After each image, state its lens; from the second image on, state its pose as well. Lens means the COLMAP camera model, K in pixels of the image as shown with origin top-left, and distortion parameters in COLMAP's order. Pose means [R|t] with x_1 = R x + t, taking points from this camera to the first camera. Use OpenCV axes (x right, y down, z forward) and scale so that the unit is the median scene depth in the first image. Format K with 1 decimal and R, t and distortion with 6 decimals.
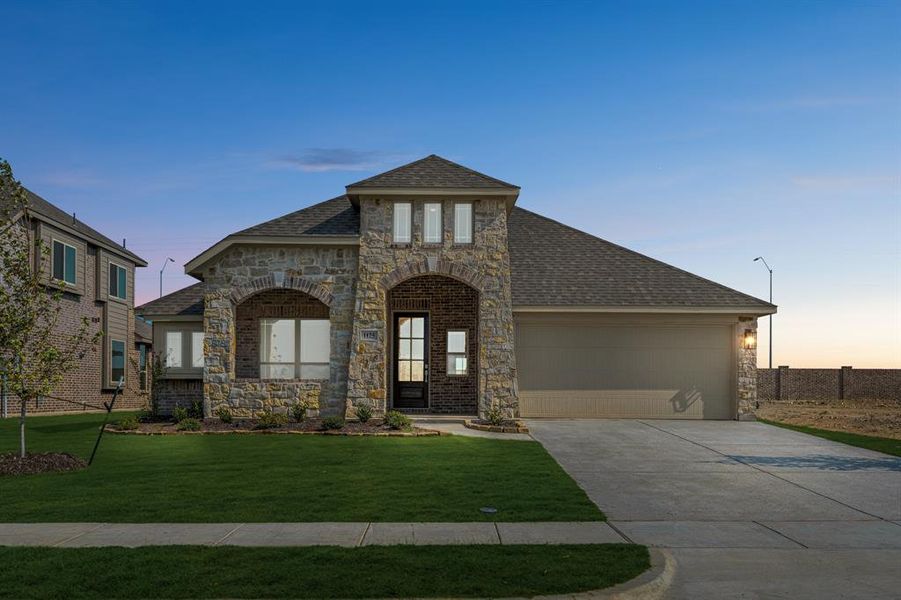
lens RADIAL K [[360.1, 0, 447.2], [0, 360.1, 298.3], [0, 0, 1]] dist [-0.000368, -0.000120]
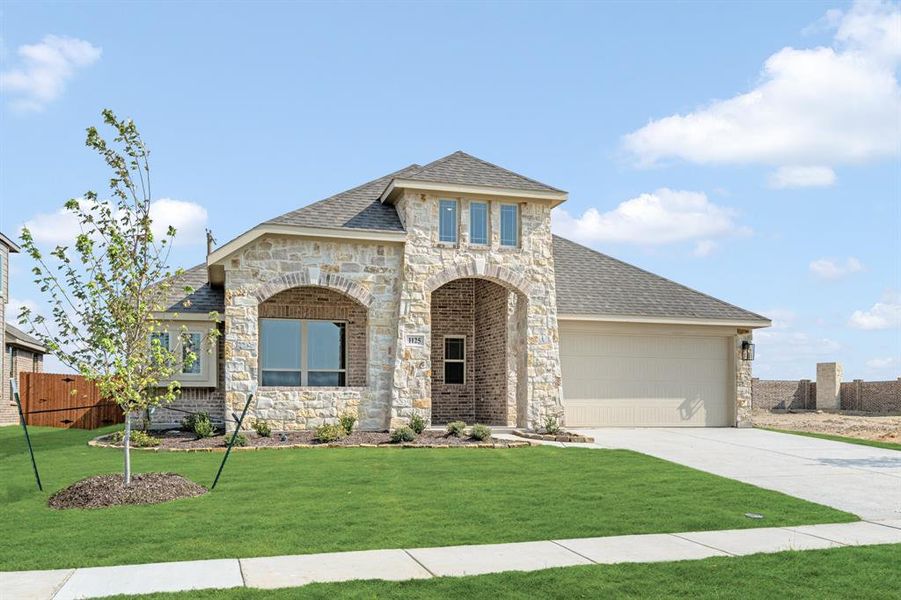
lens RADIAL K [[381.4, 0, 403.0], [0, 381.4, 302.4], [0, 0, 1]] dist [-0.000834, 0.000012]
pose [[0.990277, 0.032156, 0.135342, -0.375377], [-0.032056, 0.999482, -0.002923, 0.008999], [-0.135366, -0.001444, 0.990795, 0.029131]]
